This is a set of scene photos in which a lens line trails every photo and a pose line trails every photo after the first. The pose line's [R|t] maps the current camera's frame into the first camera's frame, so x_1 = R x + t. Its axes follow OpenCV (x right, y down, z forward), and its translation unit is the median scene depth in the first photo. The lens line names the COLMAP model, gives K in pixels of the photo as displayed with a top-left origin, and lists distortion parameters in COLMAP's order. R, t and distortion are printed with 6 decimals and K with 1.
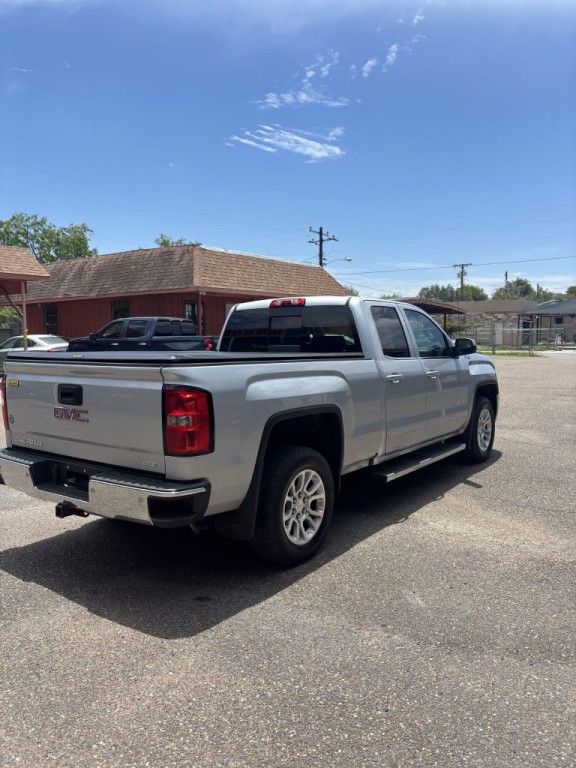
lens RADIAL K [[580.7, 0, 288.0], [0, 580.7, 384.0], [0, 0, 1]] dist [0.005492, 0.002850]
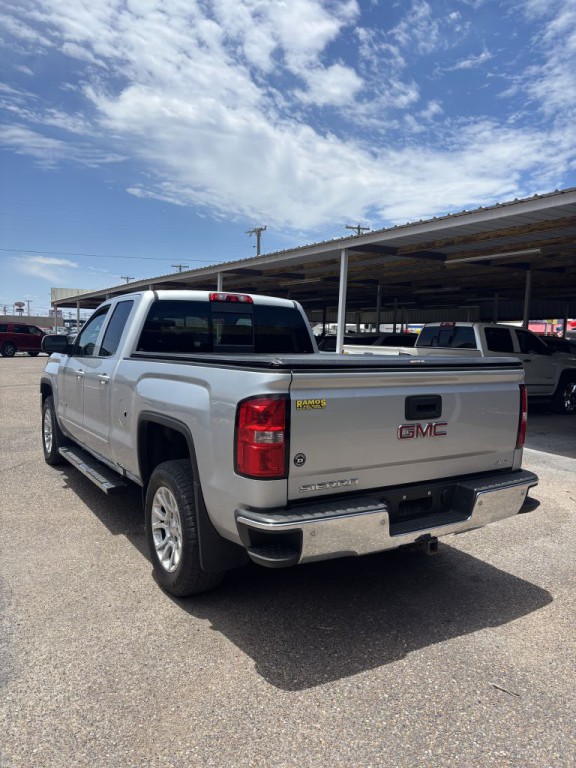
lens RADIAL K [[583.6, 0, 292.6], [0, 583.6, 384.1], [0, 0, 1]] dist [0.009382, -0.000362]
pose [[0.370666, -0.056582, 0.927041, -0.833614], [0.047049, 0.998005, 0.042102, -0.040447], [-0.927574, 0.028010, 0.372589, 0.585208]]
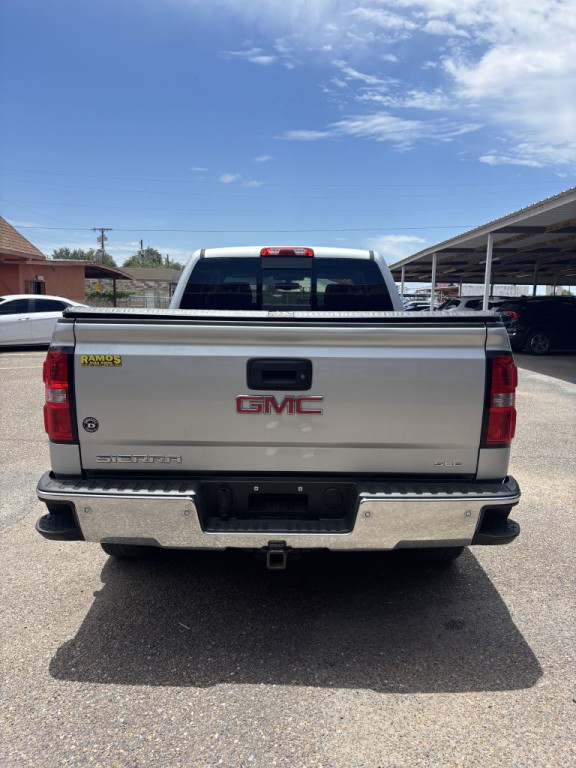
lens RADIAL K [[577.0, 0, 288.2], [0, 577.0, 391.8], [0, 0, 1]] dist [0.060423, -0.085644]
pose [[0.813109, -0.070518, 0.577824, -0.495123], [0.030927, 0.996467, 0.078090, -0.007221], [-0.581289, -0.045625, 0.812417, 0.330539]]
